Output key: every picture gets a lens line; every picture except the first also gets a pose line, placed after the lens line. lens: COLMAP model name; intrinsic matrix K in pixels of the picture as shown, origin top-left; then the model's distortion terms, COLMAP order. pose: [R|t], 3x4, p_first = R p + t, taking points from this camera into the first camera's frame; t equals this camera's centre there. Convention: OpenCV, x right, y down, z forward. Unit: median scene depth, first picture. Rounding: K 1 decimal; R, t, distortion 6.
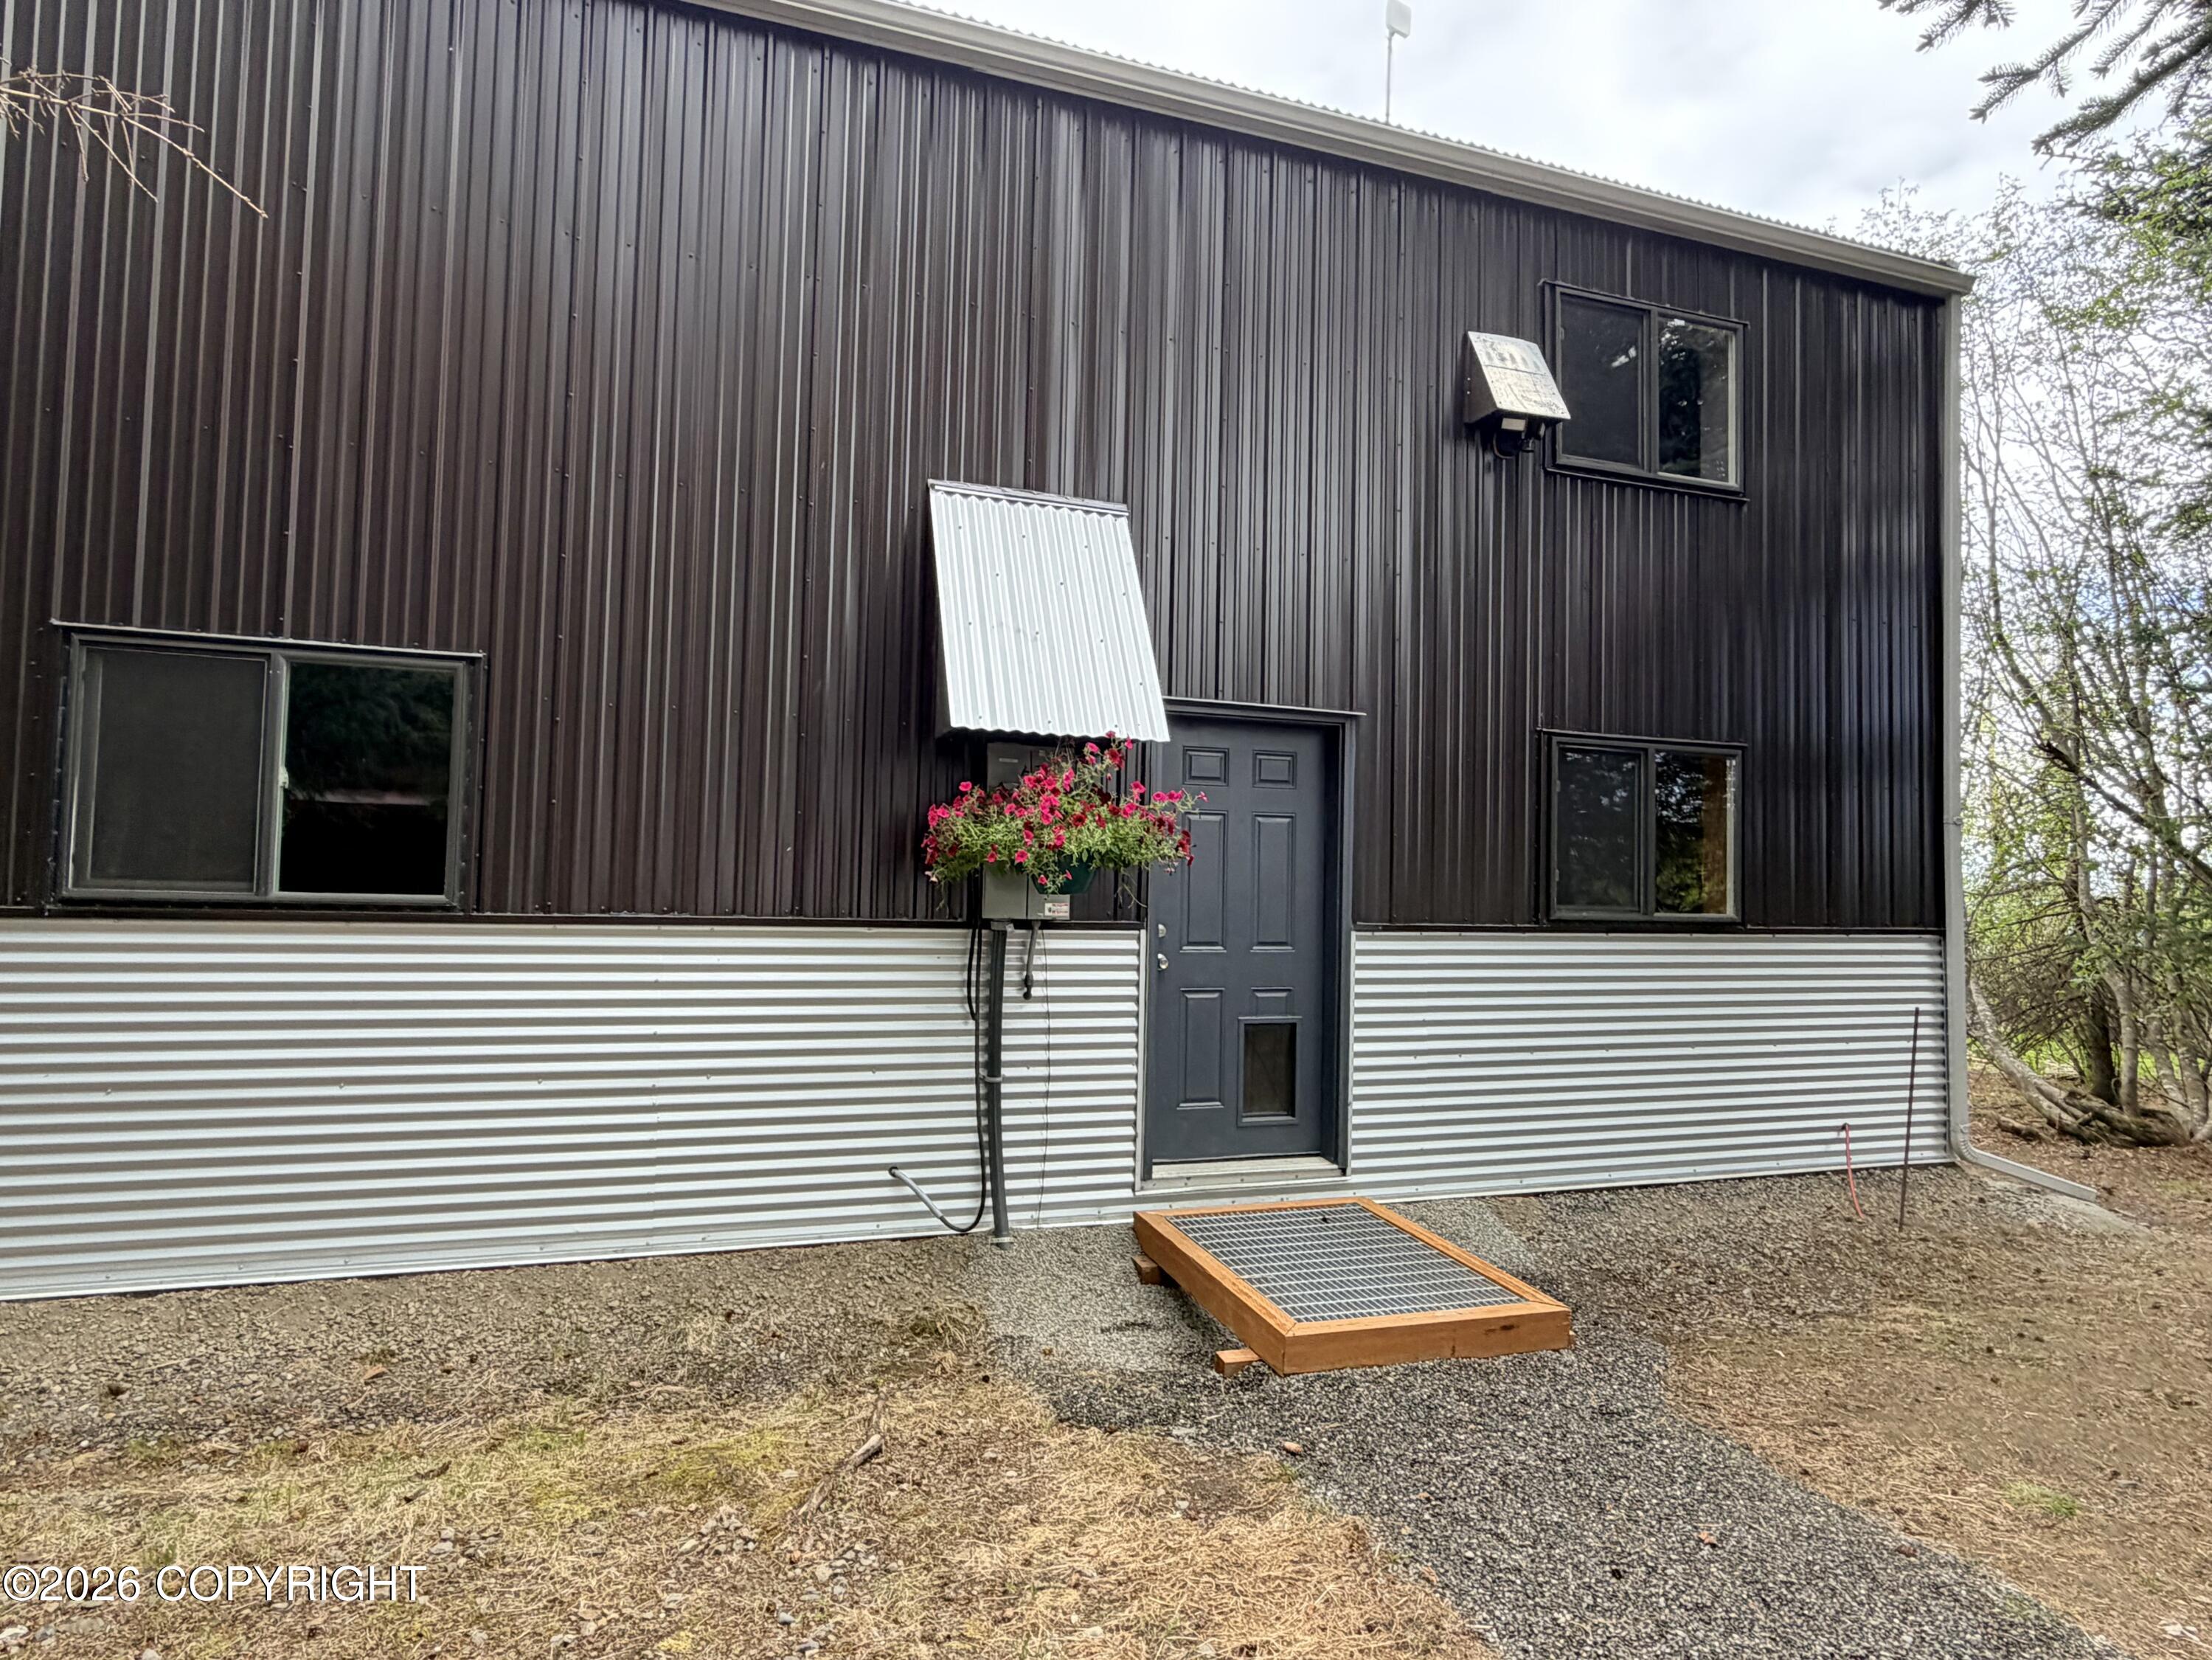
lens RADIAL K [[1227.6, 0, 1108.6], [0, 1227.6, 841.9], [0, 0, 1]] dist [-0.006958, -0.001757]
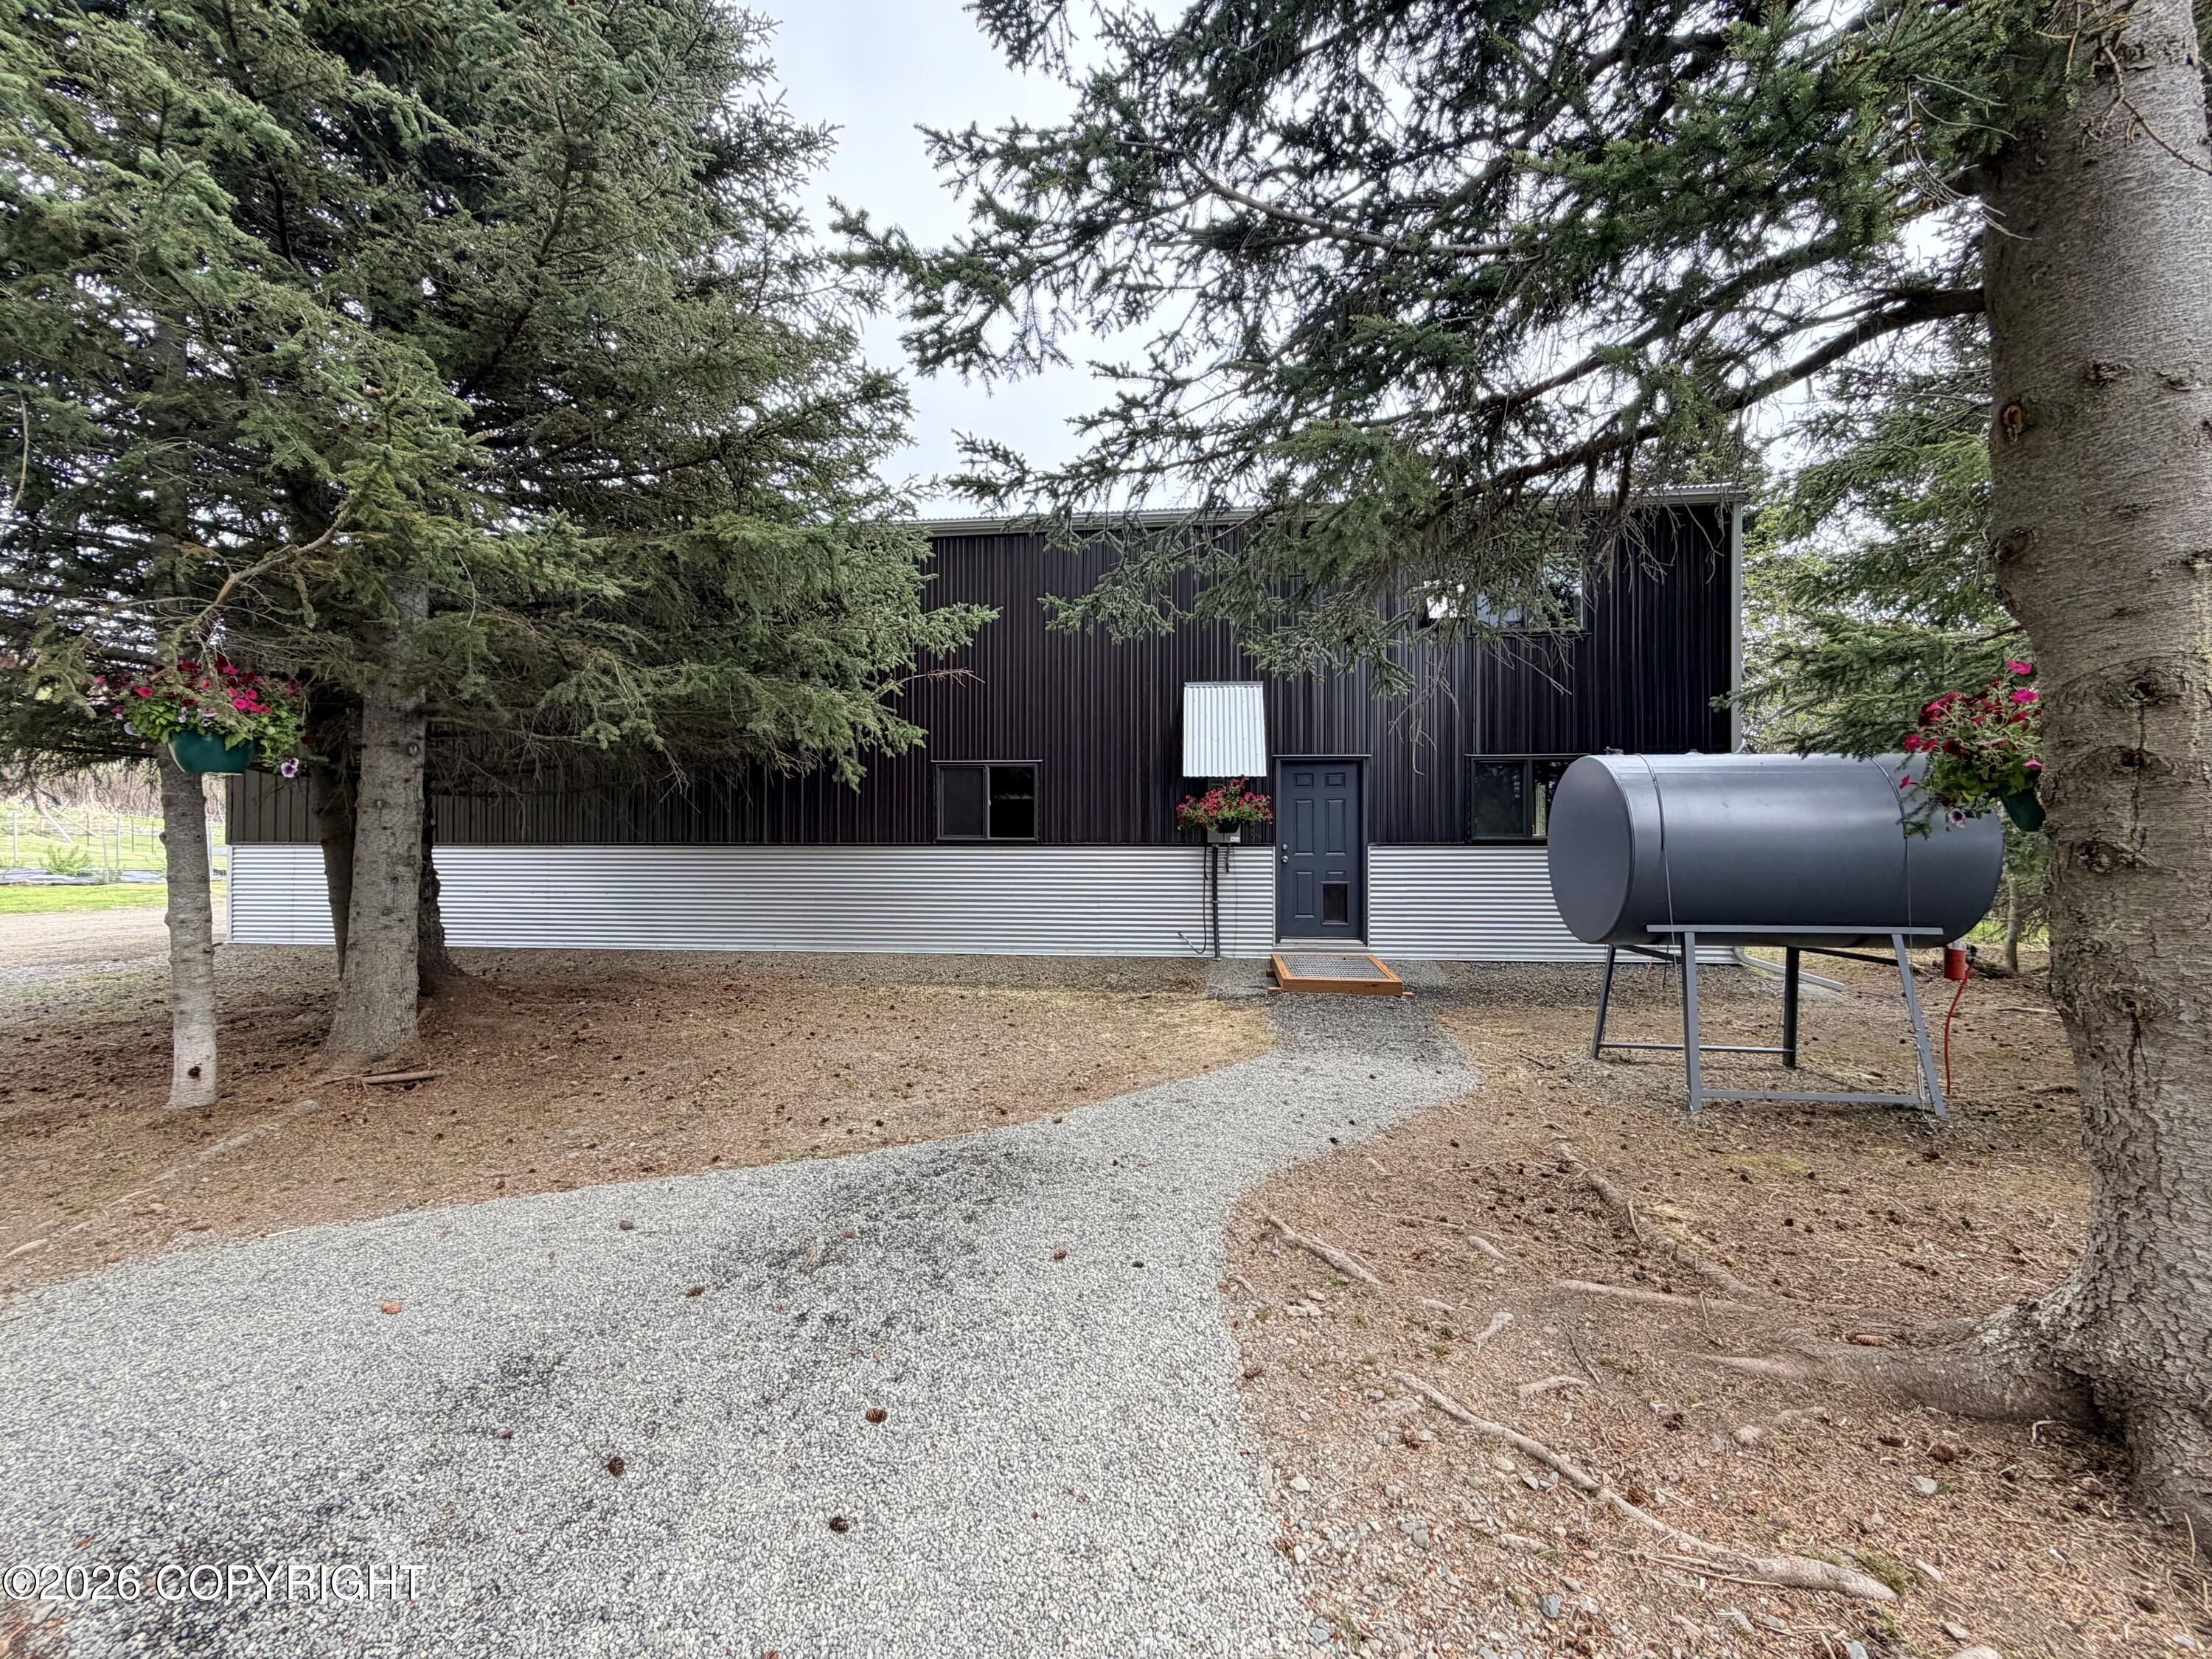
lens RADIAL K [[880.1, 0, 1121.0], [0, 880.1, 829.3], [0, 0, 1]] dist [0.000520, -0.000182]
pose [[0.914756, -0.022792, -0.403364, 0.512548], [0.035499, 0.999080, 0.024052, -0.021663], [0.402445, -0.036321, 0.914723, -0.871595]]
